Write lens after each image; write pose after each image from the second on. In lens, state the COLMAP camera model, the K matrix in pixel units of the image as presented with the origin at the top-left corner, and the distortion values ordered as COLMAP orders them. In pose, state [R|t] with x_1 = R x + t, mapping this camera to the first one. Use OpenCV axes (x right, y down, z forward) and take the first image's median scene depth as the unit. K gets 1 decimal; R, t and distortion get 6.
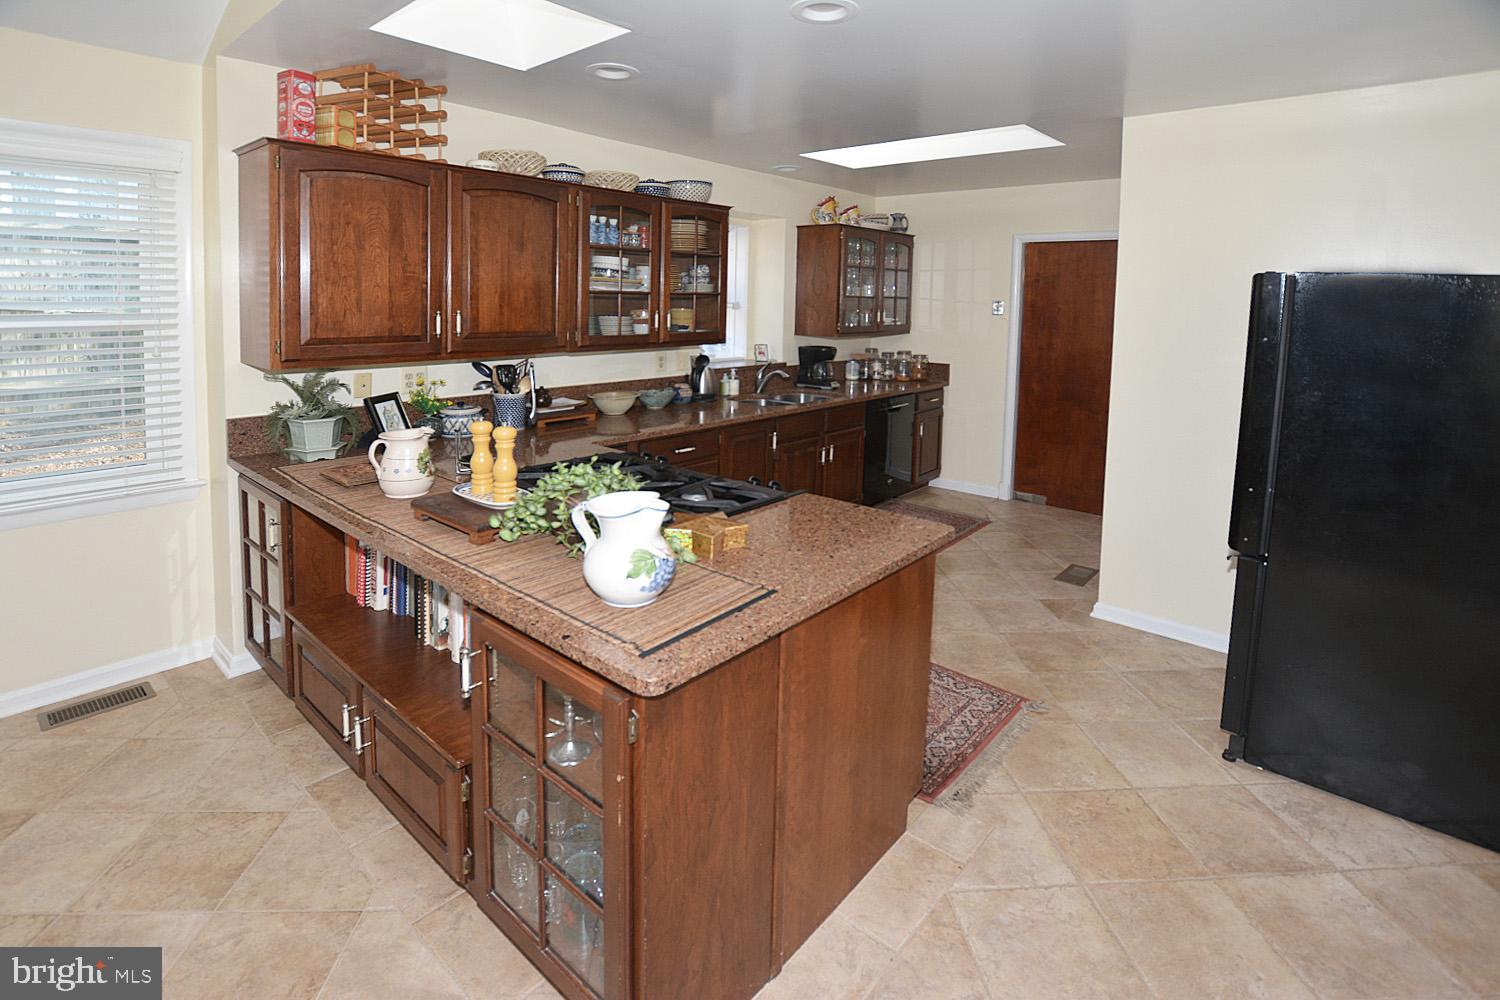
lens RADIAL K [[670.5, 0, 738.0], [0, 670.5, 459.8], [0, 0, 1]] dist [-0.013331, 0.000204]
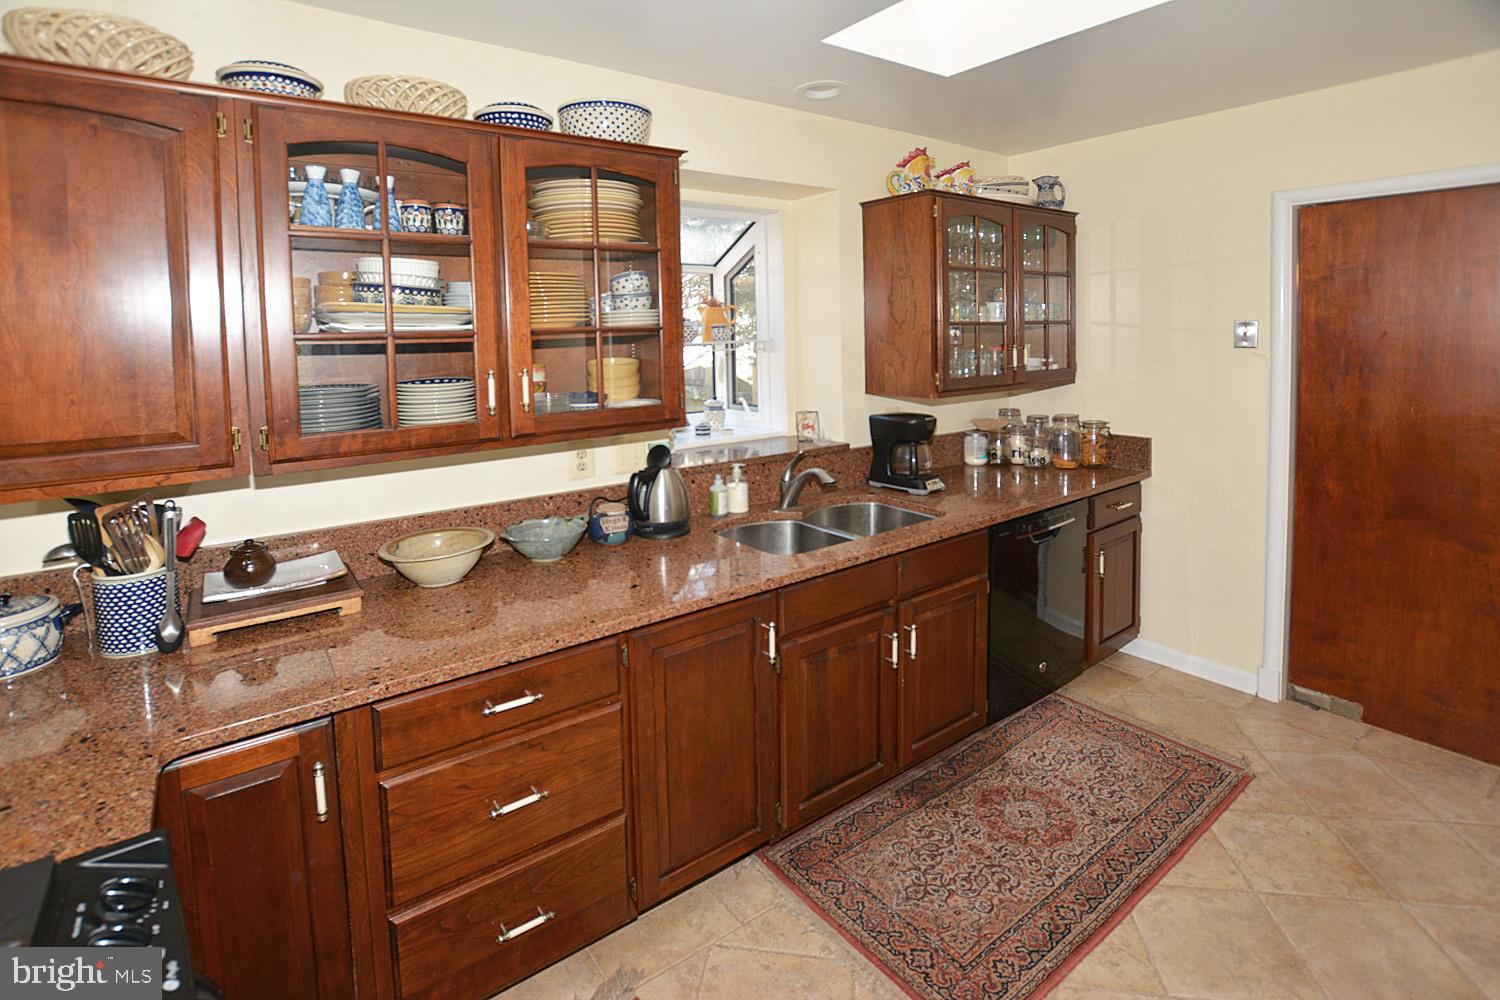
lens RADIAL K [[748.1, 0, 797.9], [0, 748.1, 468.7], [0, 0, 1]] dist [-0.032389, -0.000128]
pose [[0.993137, -0.016601, -0.115775, 0.103390], [0.009828, 0.998219, -0.058833, -0.089245], [0.116546, 0.057292, 0.991532, 0.380864]]
